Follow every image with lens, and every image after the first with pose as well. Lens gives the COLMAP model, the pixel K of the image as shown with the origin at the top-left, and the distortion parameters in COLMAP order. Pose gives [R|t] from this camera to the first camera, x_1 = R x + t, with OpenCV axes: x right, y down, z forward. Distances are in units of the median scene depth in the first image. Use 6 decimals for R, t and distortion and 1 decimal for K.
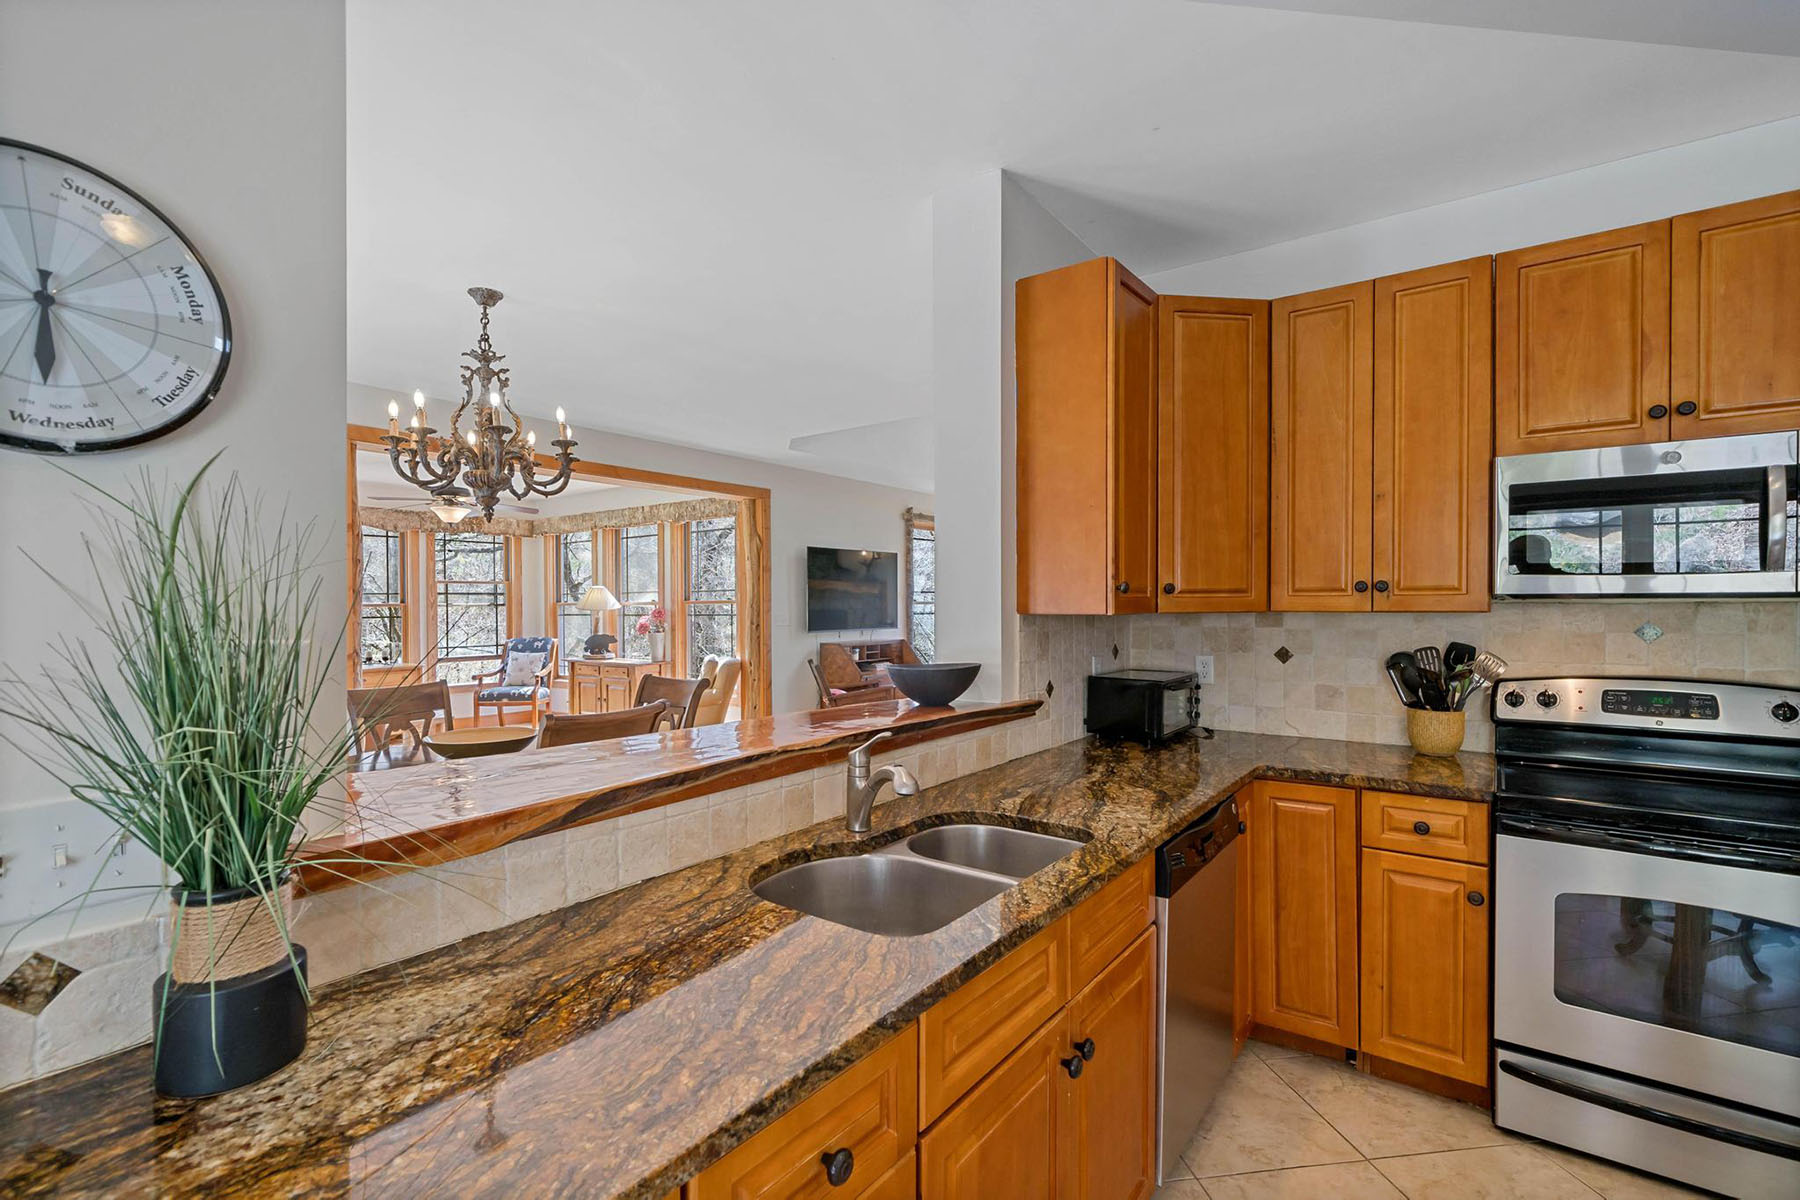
lens RADIAL K [[811.7, 0, 892.8], [0, 811.7, 610.6], [0, 0, 1]] dist [-0.001479, 0.000308]
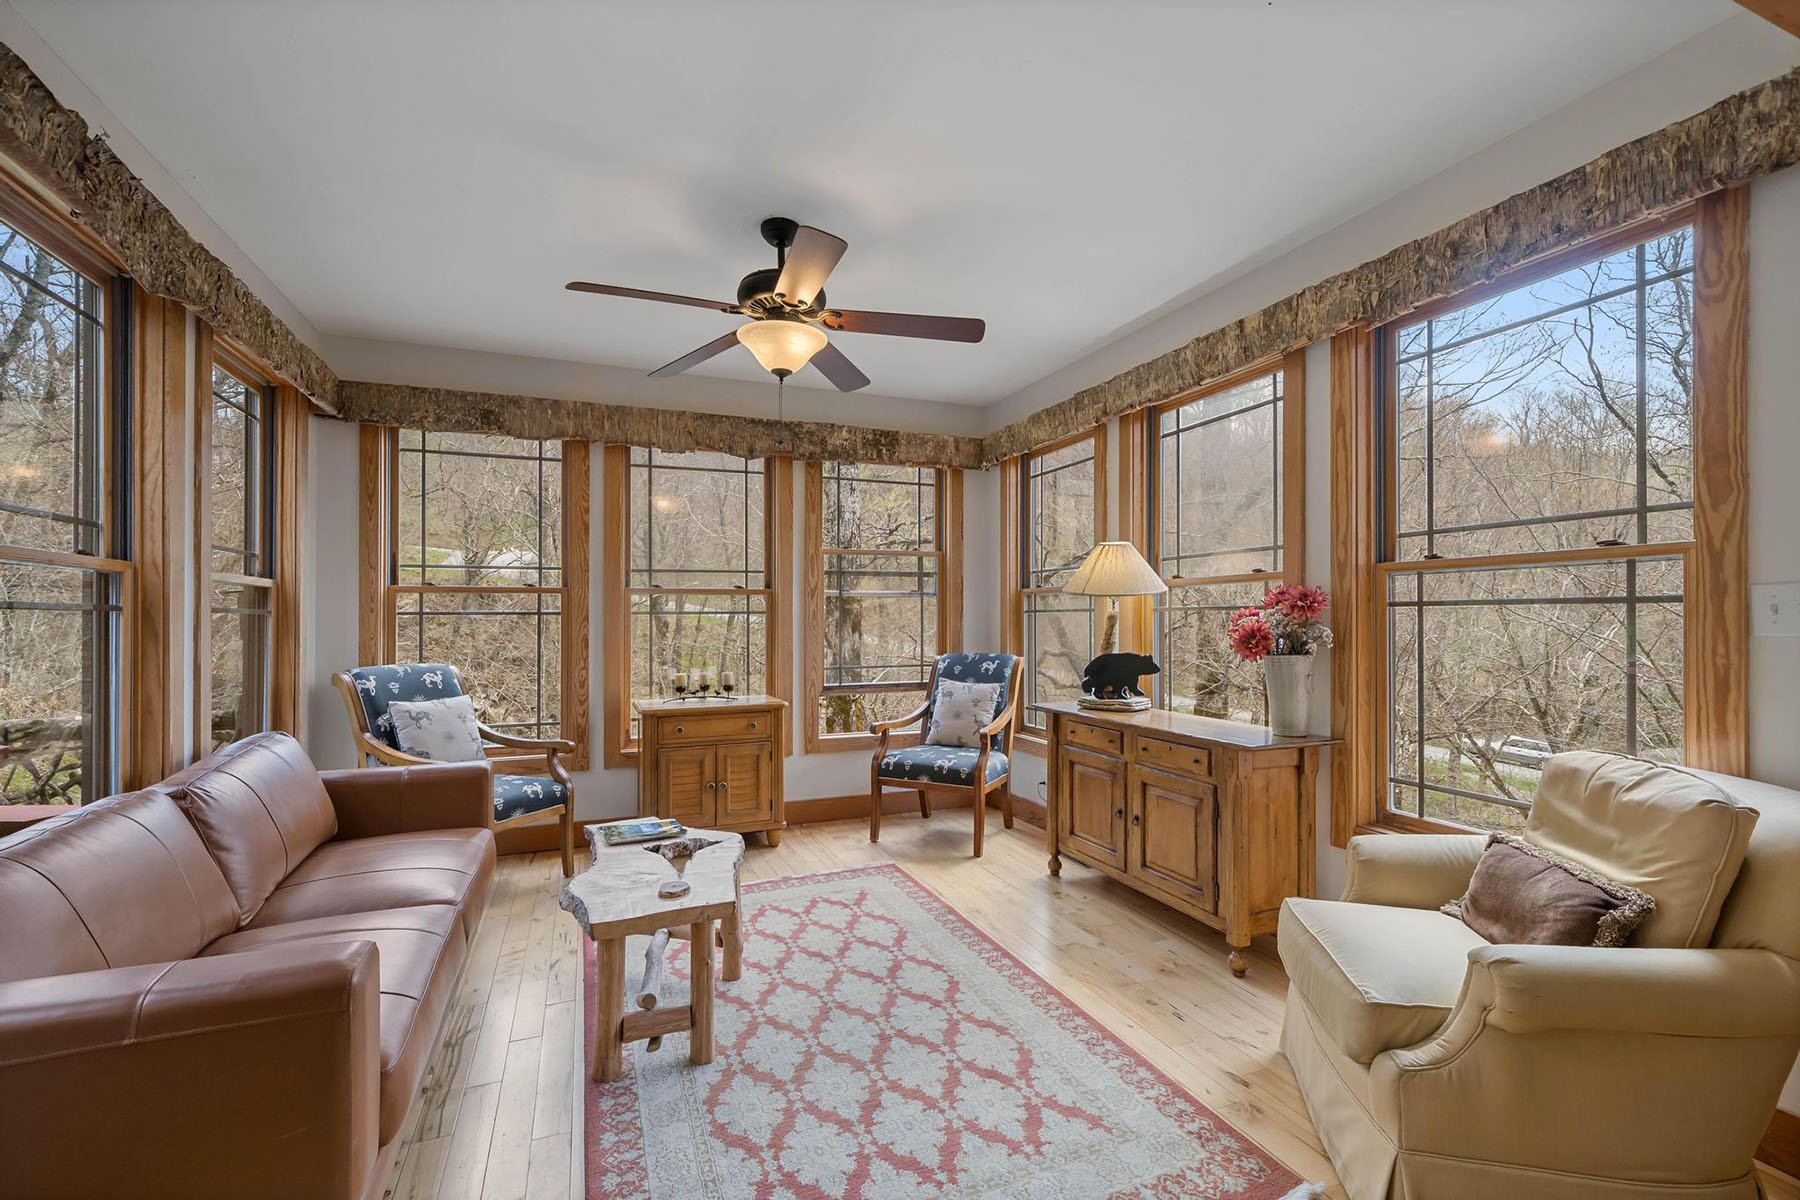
lens RADIAL K [[768.8, 0, 899.8], [0, 768.8, 610.3], [0, 0, 1]] dist [-0.000071, -0.000003]
pose [[0.856578, 0.001672, -0.516014, -0.846375], [-0.009396, 0.999880, -0.012357, 0.043133], [0.515932, 0.015433, 0.856491, 2.004226]]
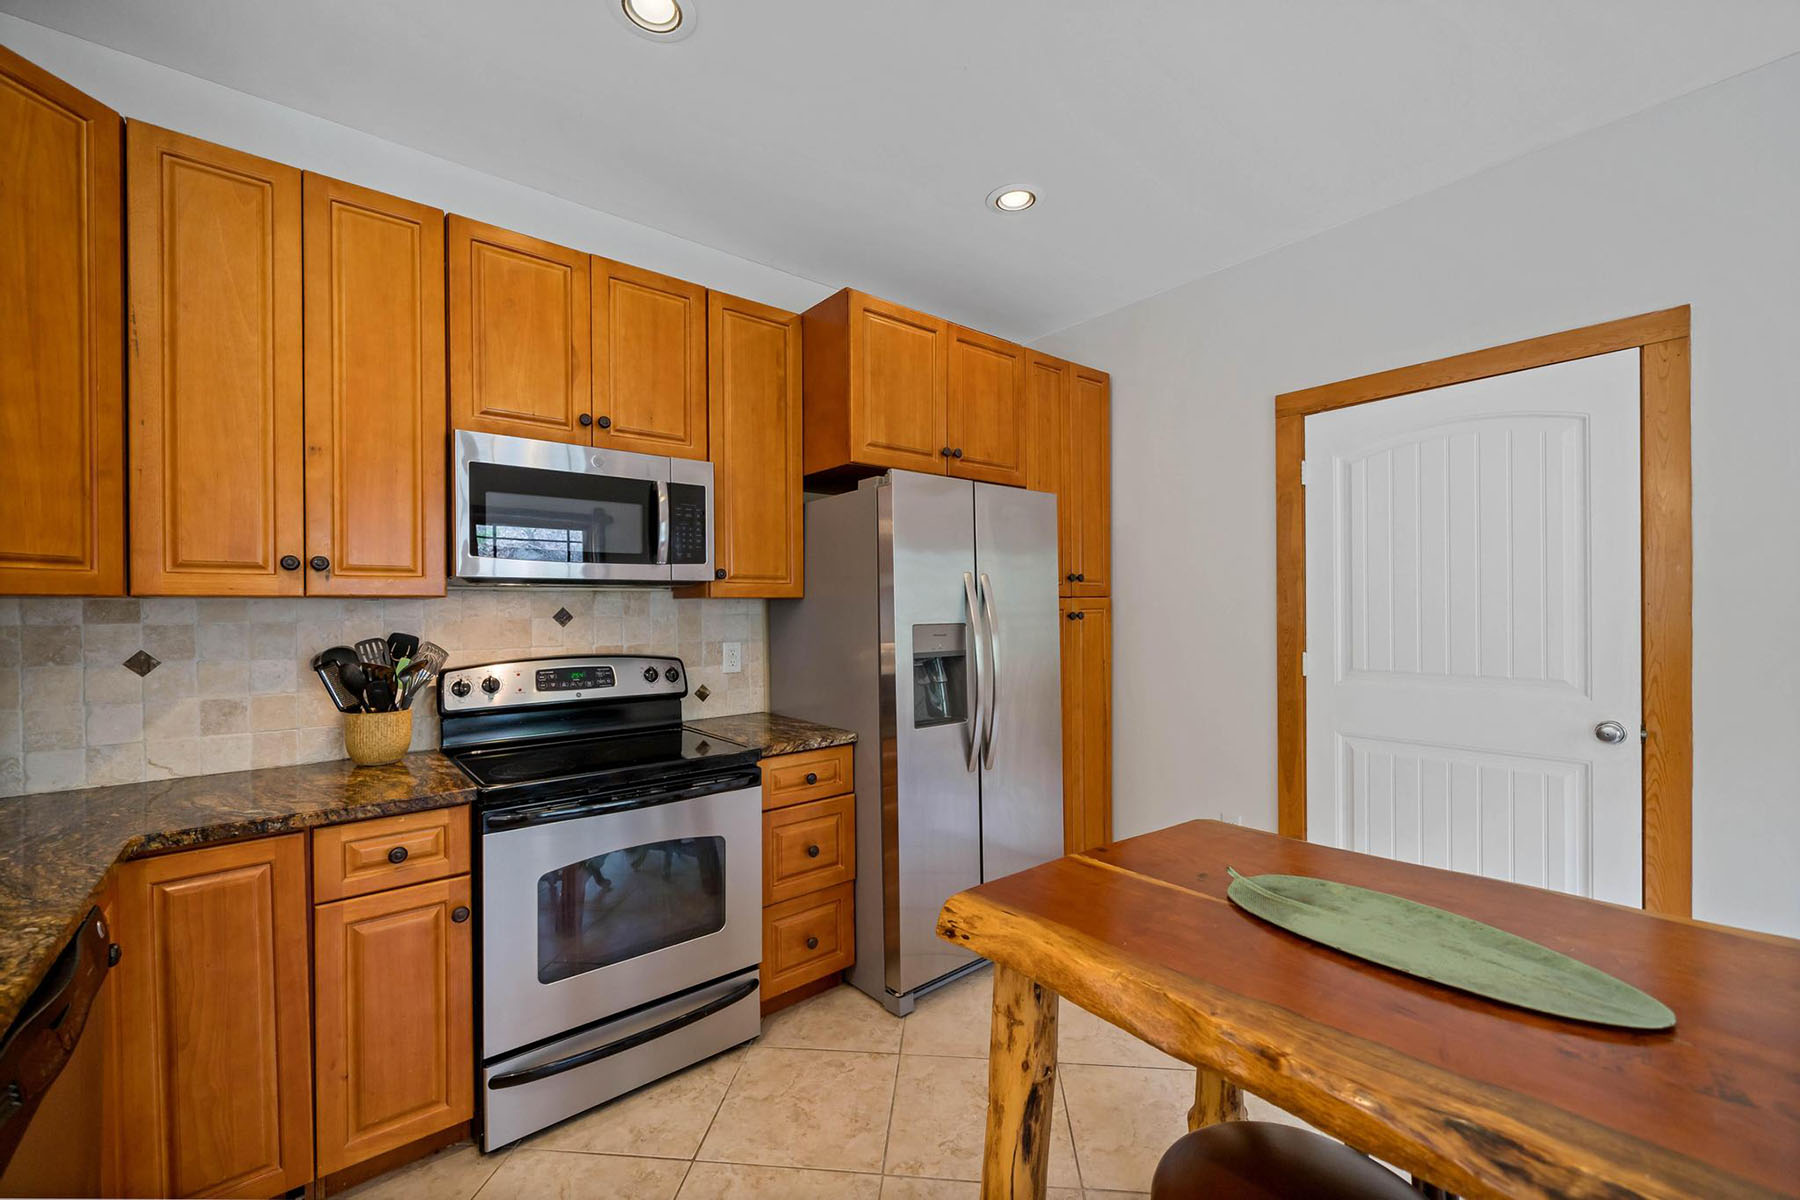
lens RADIAL K [[729.0, 0, 899.7], [0, 729.0, 611.1], [0, 0, 1]] dist [-0.000532, 0.000007]
pose [[0.234039, -0.002510, 0.972224, 0.044993], [0.015687, 0.999876, -0.001195, 0.025321], [-0.972101, 0.015531, 0.234050, 0.281803]]
